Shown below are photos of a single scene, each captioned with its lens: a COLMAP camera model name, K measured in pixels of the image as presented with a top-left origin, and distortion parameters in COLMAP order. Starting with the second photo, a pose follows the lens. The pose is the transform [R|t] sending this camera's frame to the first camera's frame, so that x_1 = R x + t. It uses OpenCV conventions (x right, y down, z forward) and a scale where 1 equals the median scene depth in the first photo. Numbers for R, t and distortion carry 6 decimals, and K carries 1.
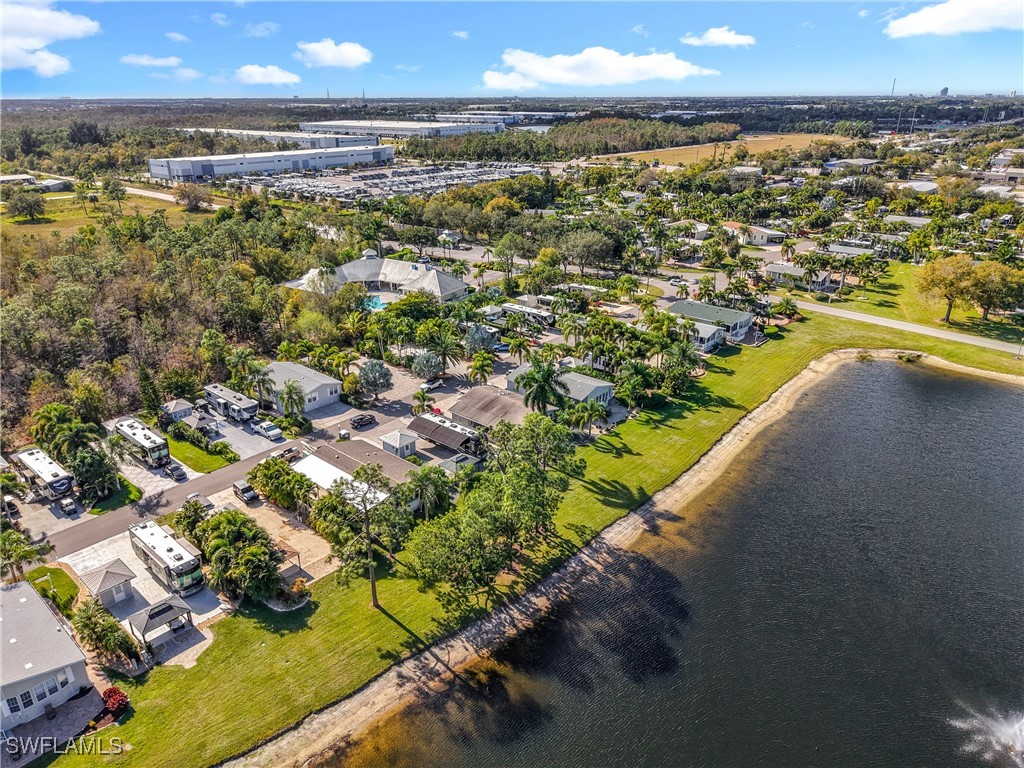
lens RADIAL K [[708.0, 0, 515.0], [0, 708.0, 380.9], [0, 0, 1]] dist [0.010856, -0.002827]
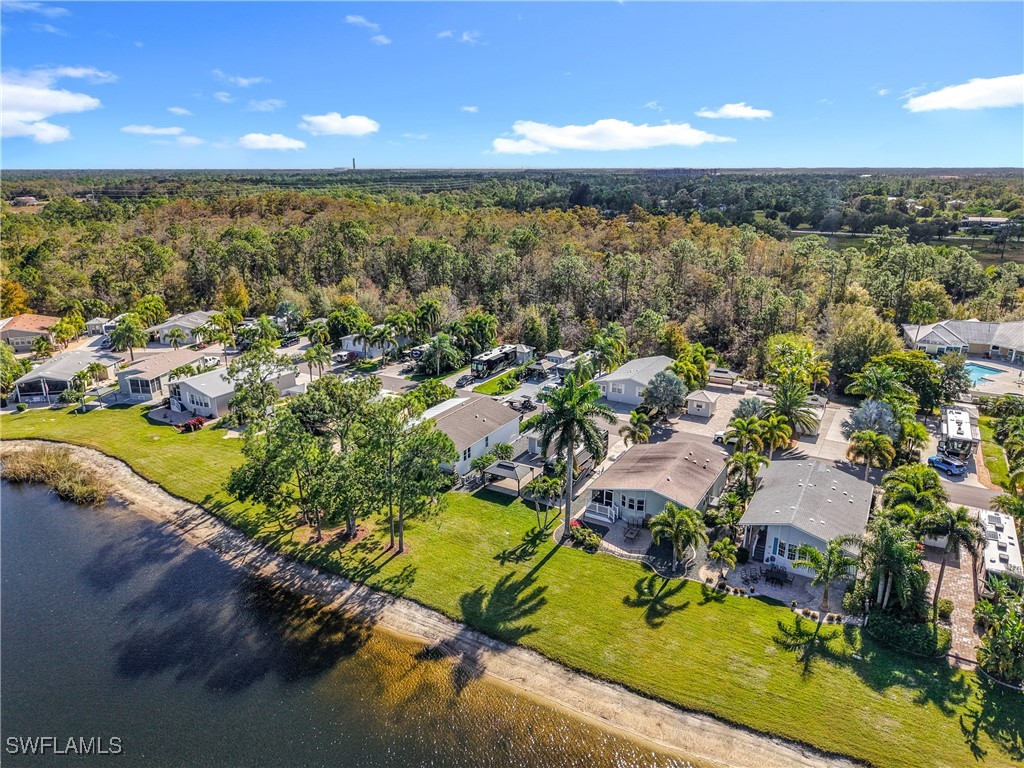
lens RADIAL K [[694.4, 0, 507.5], [0, 694.4, 384.7], [0, 0, 1]] dist [0.003101, 0.004630]
pose [[0.181389, 0.294365, -0.938321, 0.597436], [-0.366126, 0.905771, 0.213378, -0.135999], [0.912716, 0.304839, 0.272072, 0.688244]]
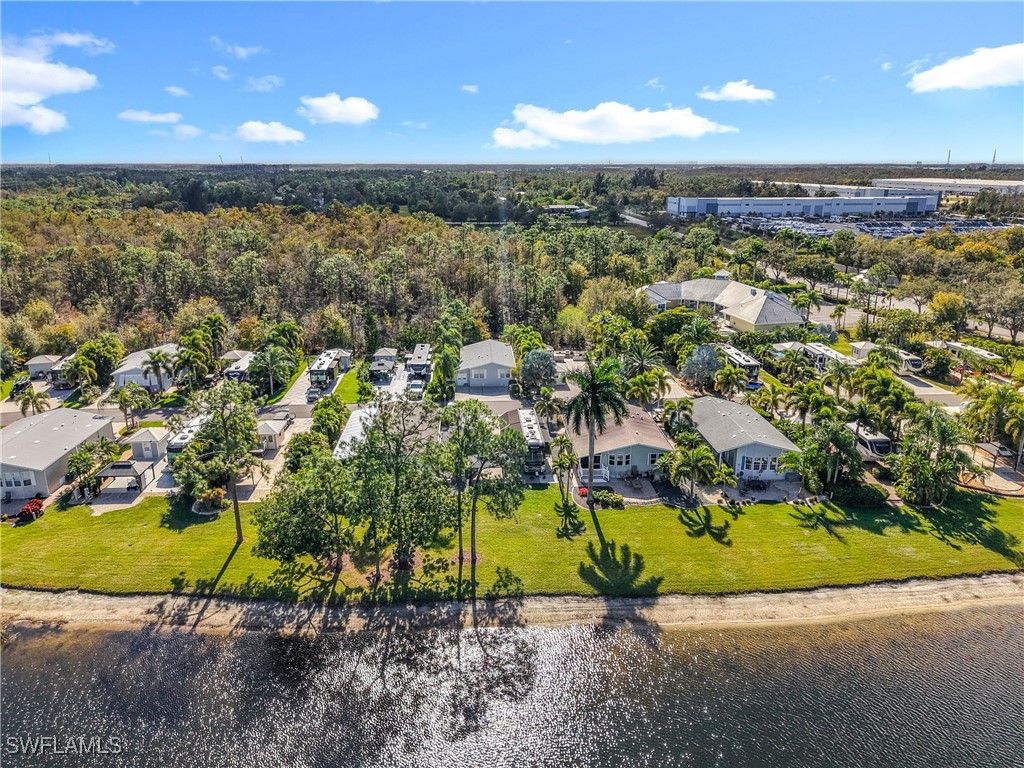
lens RADIAL K [[694.4, 0, 507.5], [0, 694.4, 384.7], [0, 0, 1]] dist [0.003101, 0.004630]
pose [[0.698596, 0.217271, -0.681731, 0.435044], [-0.267430, 0.963016, 0.032872, -0.004545], [0.663660, 0.159351, 0.730864, 0.368978]]
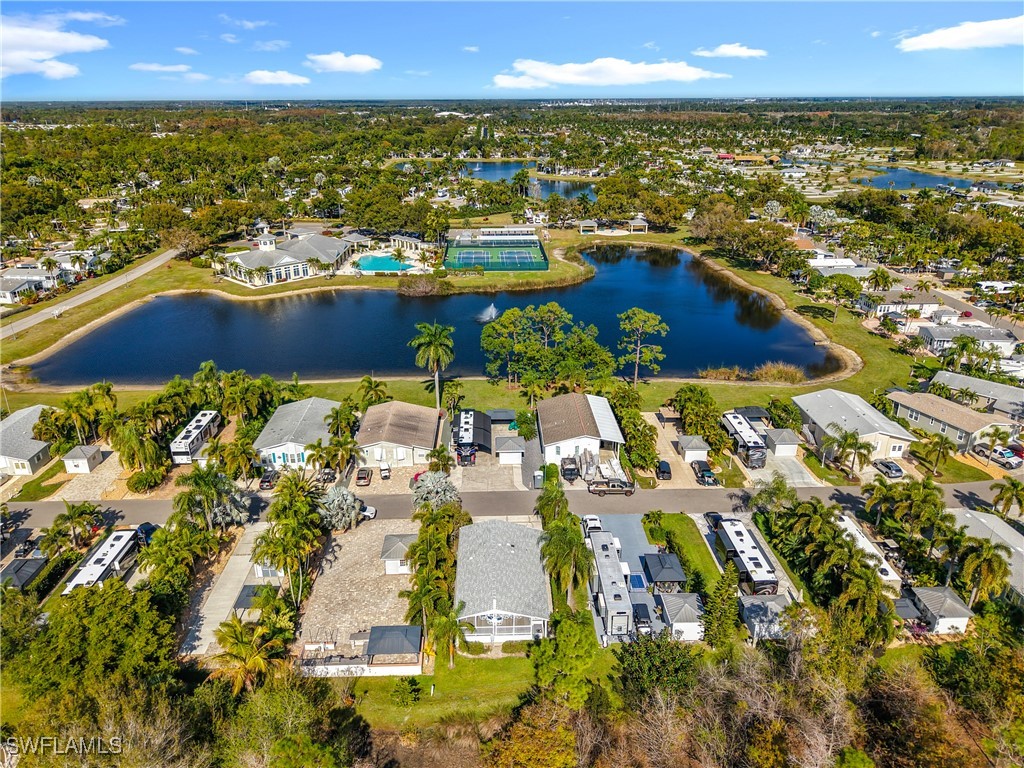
lens RADIAL K [[710.6, 0, 496.8], [0, 710.6, 352.9], [0, 0, 1]] dist [0.070100, -0.103702]
pose [[-0.669669, -0.242280, 0.702029, -0.824345], [0.286429, 0.787896, 0.545140, -0.571088], [-0.685202, 0.566145, -0.458234, 1.376011]]
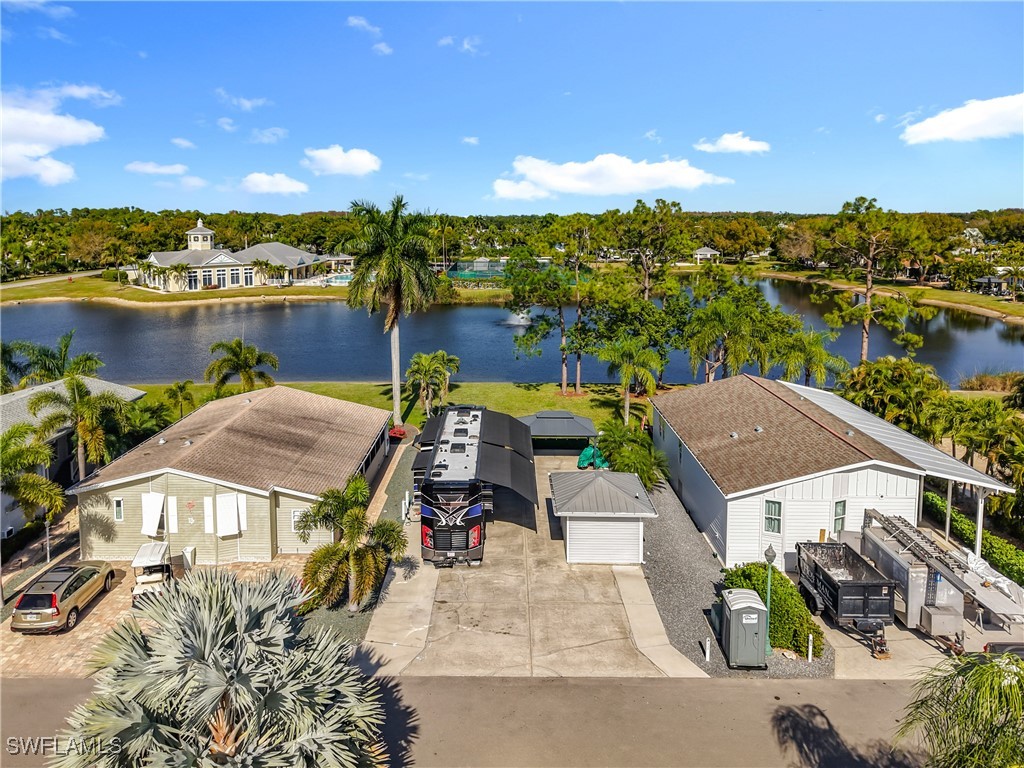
lens RADIAL K [[712.7, 0, 487.9], [0, 712.7, 281.2], [0, 0, 1]] dist [0.012545, -0.004066]
pose [[-0.640796, -0.065205, 0.764937, -0.361652], [0.289930, 0.902046, 0.319770, -0.111689], [-0.710859, 0.426685, -0.559123, 1.142487]]
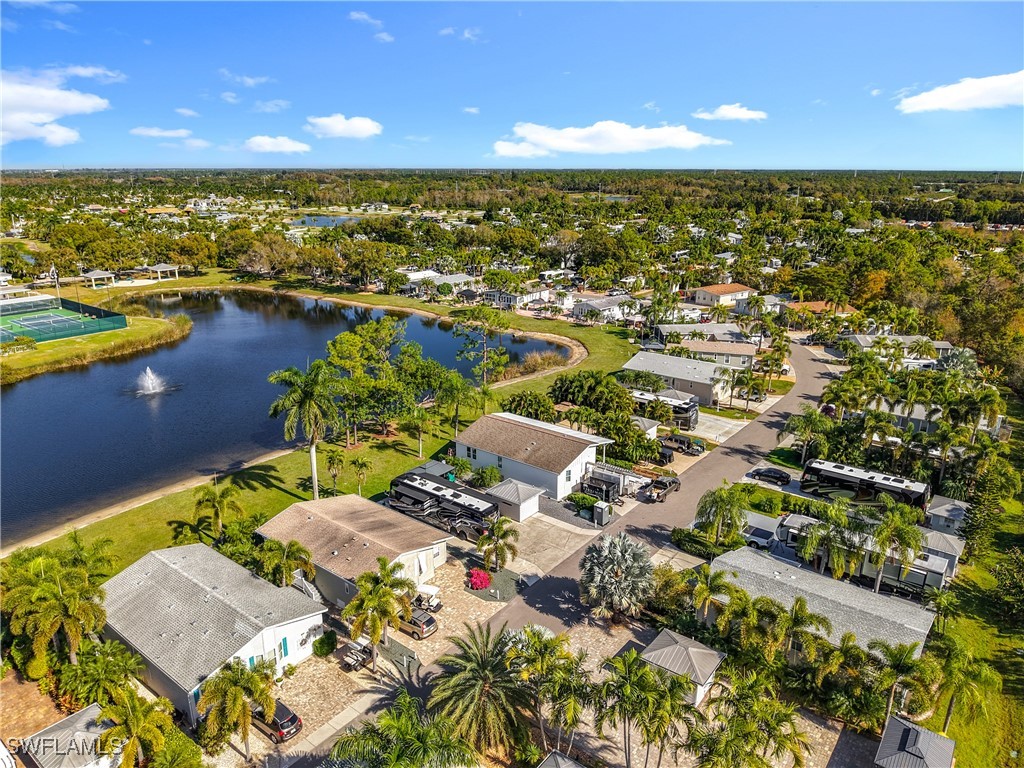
lens RADIAL K [[706.2, 0, 502.4], [0, 706.2, 388.3], [0, 0, 1]] dist [-0.003564, -0.001573]
pose [[-0.999140, 0.012432, -0.039544, -0.126758], [-0.015415, 0.774112, 0.632861, -0.442673], [0.038479, 0.632926, -0.773255, 1.454406]]
